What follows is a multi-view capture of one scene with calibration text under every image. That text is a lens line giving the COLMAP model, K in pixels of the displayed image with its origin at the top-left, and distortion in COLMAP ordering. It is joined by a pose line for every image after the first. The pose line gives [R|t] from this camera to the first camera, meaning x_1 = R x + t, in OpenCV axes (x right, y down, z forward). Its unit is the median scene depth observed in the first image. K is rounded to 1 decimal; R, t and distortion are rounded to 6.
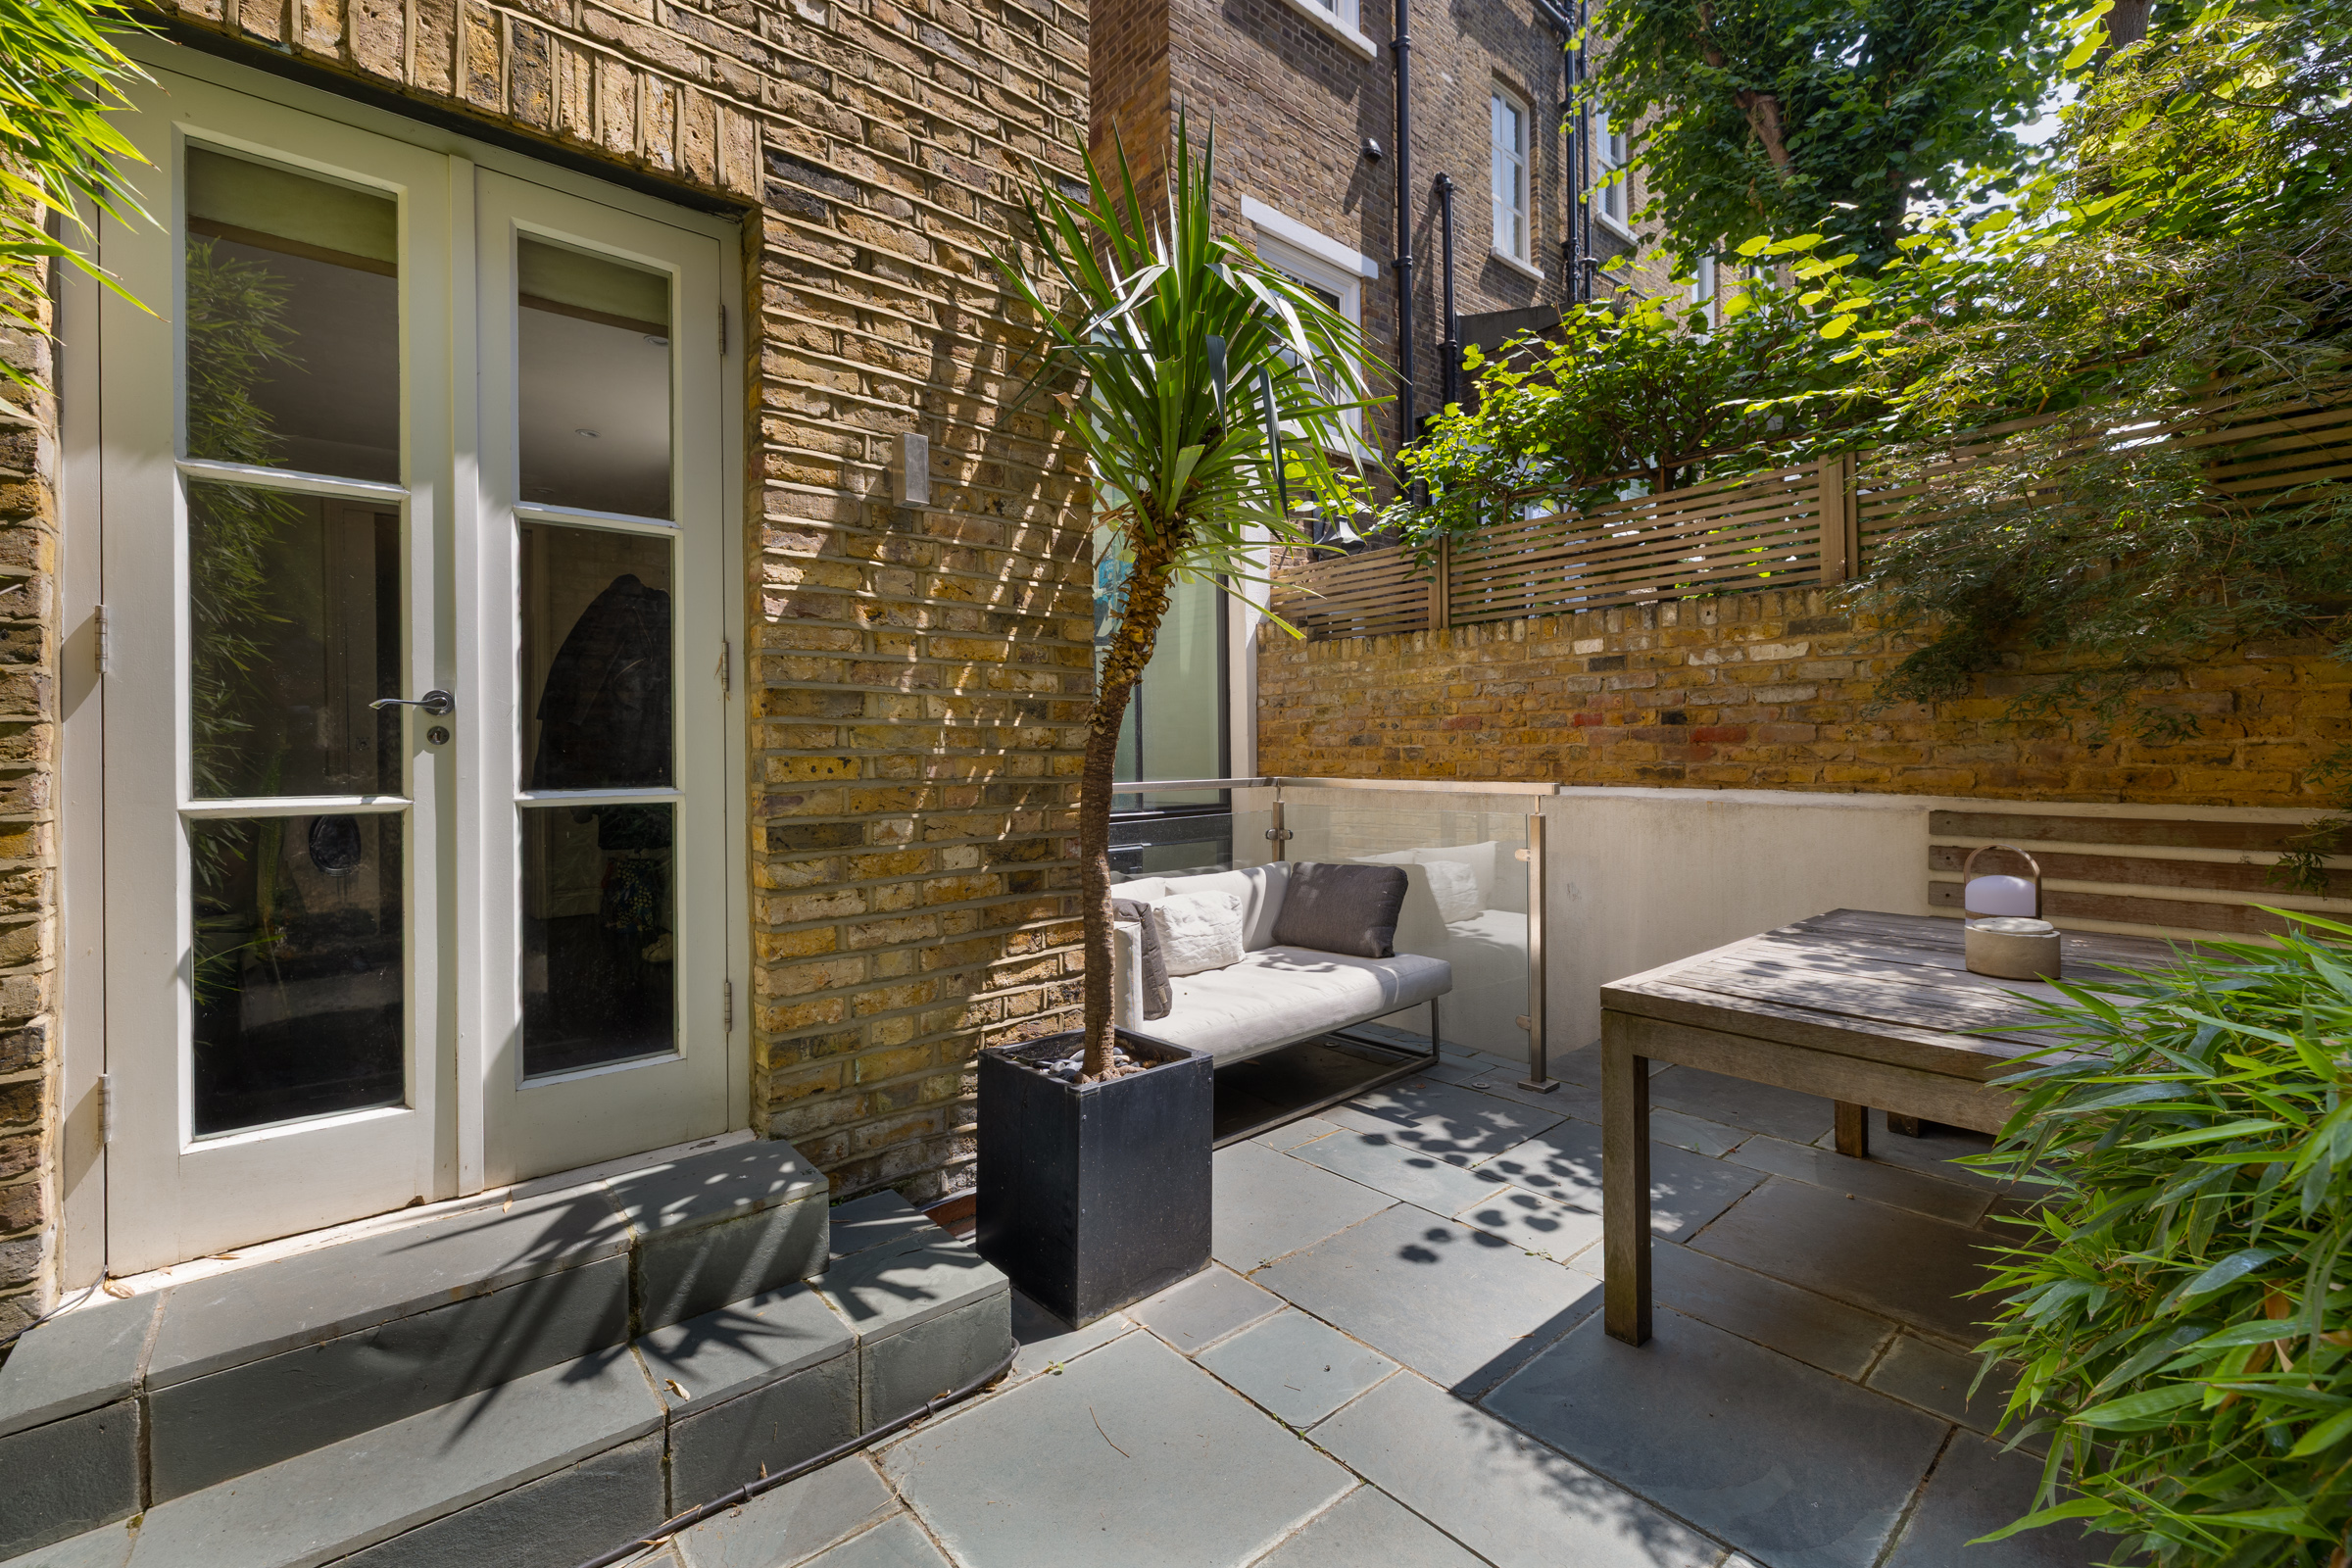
lens RADIAL K [[998.6, 0, 1191.8], [0, 998.6, 748.6], [0, 0, 1]] dist [-0.000047, -0.000155]
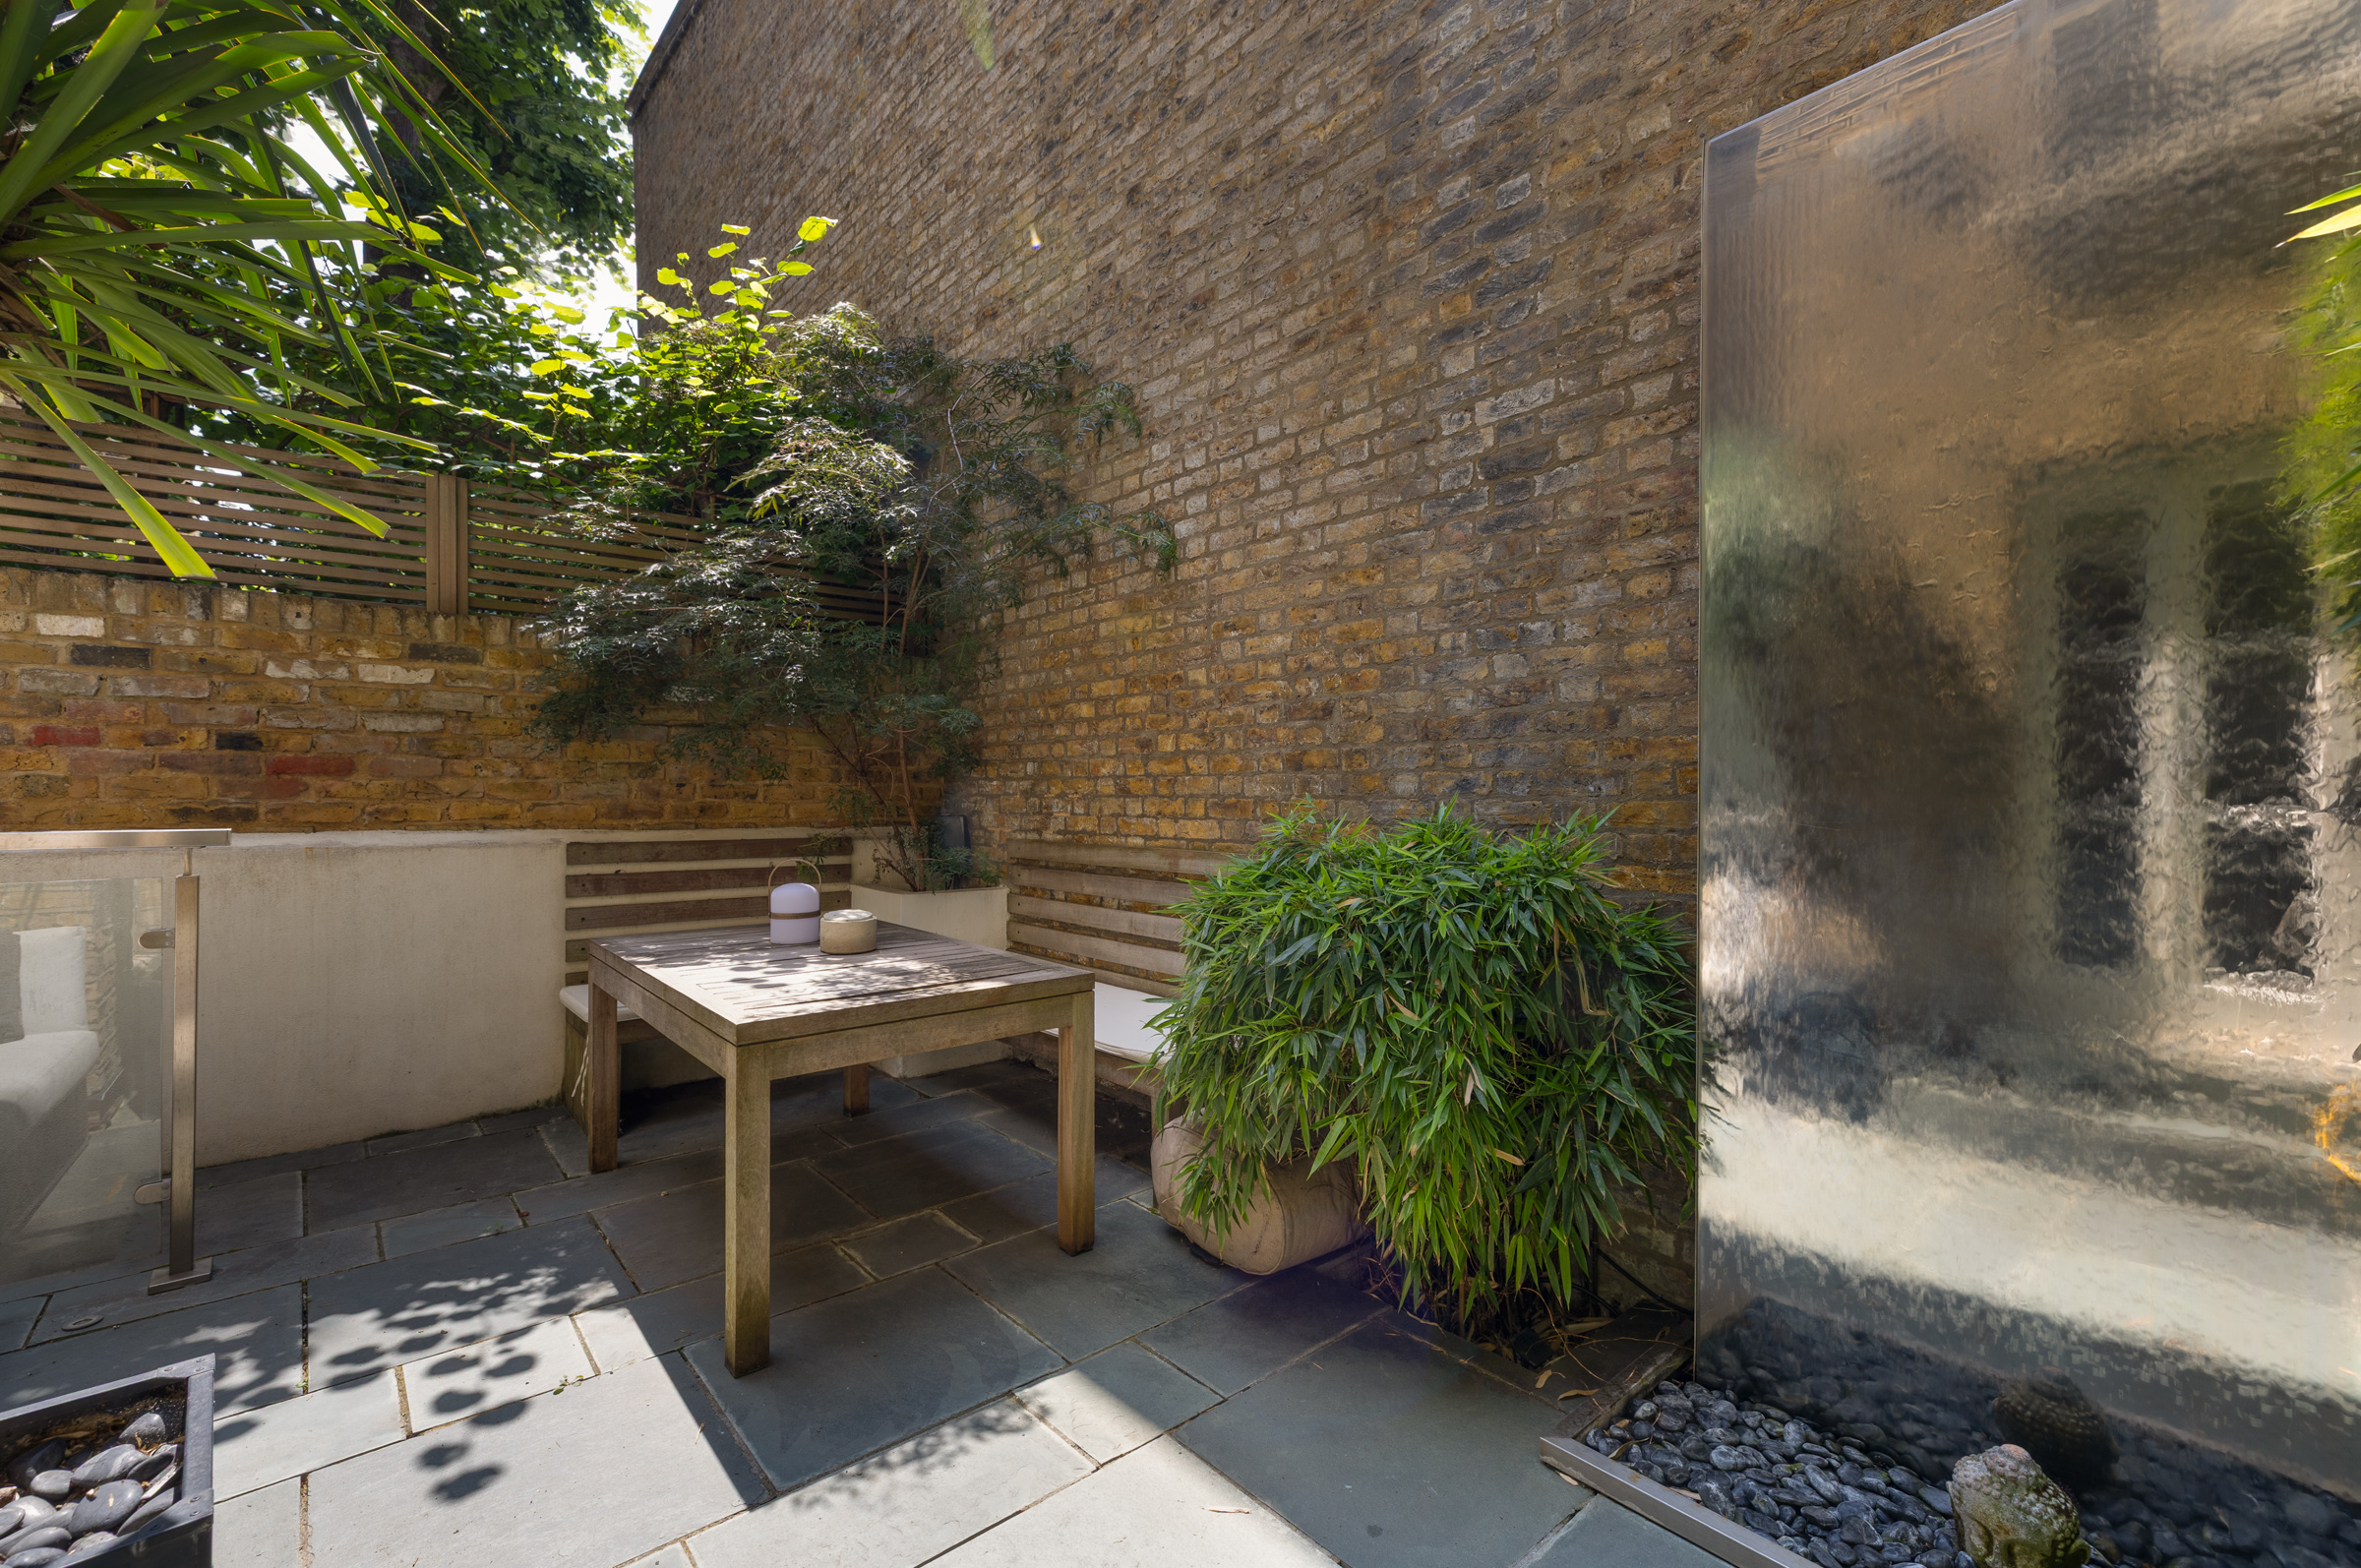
lens RADIAL K [[1002.4, 0, 1177.9], [0, 1002.4, 788.7], [0, 0, 1]] dist [-0.000047, -0.000155]
pose [[0.010648, 0.005917, 0.999926, -0.327117], [-0.010457, 0.999928, -0.005806, 0.002724], [-0.999889, -0.010395, 0.010709, 0.320322]]
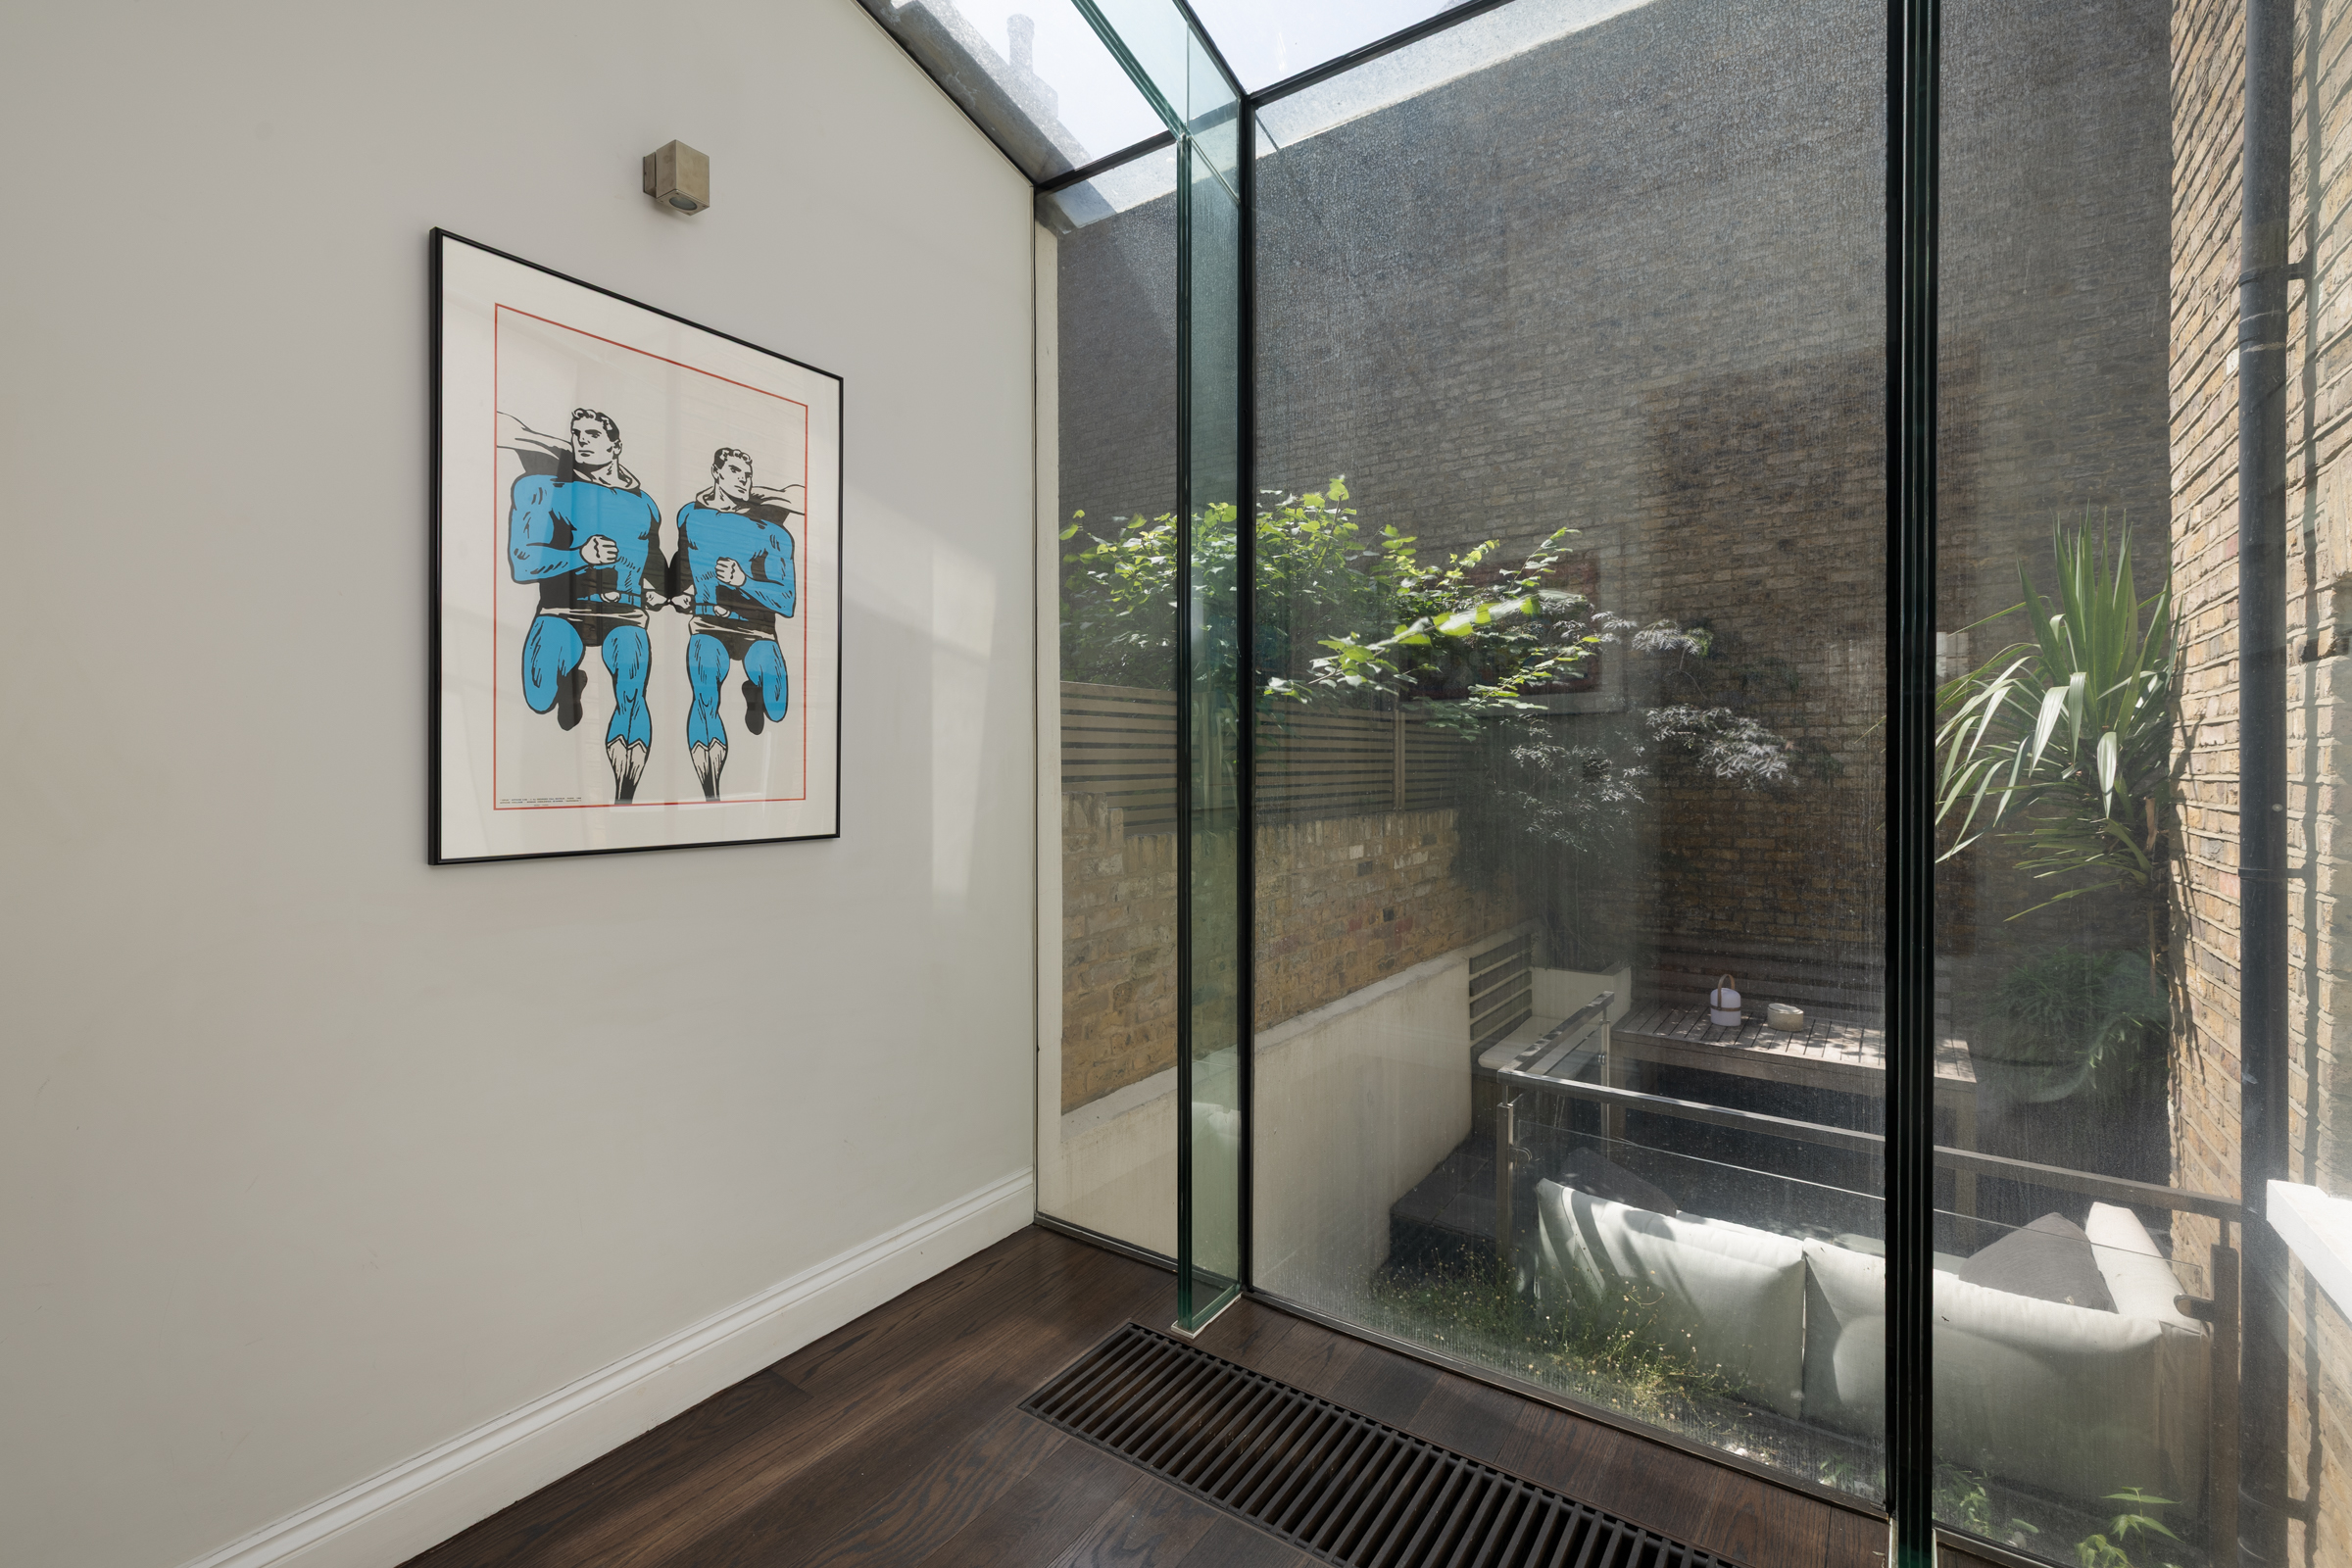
lens RADIAL K [[998.6, 0, 1194.6], [0, 998.6, 769.2], [0, 0, 1]] dist [-0.000047, -0.000155]
pose [[-0.241862, 0.002772, 0.970307, -0.691281], [-0.003371, 0.999987, -0.003697, -0.229416], [-0.970305, -0.004165, -0.241849, 1.767993]]
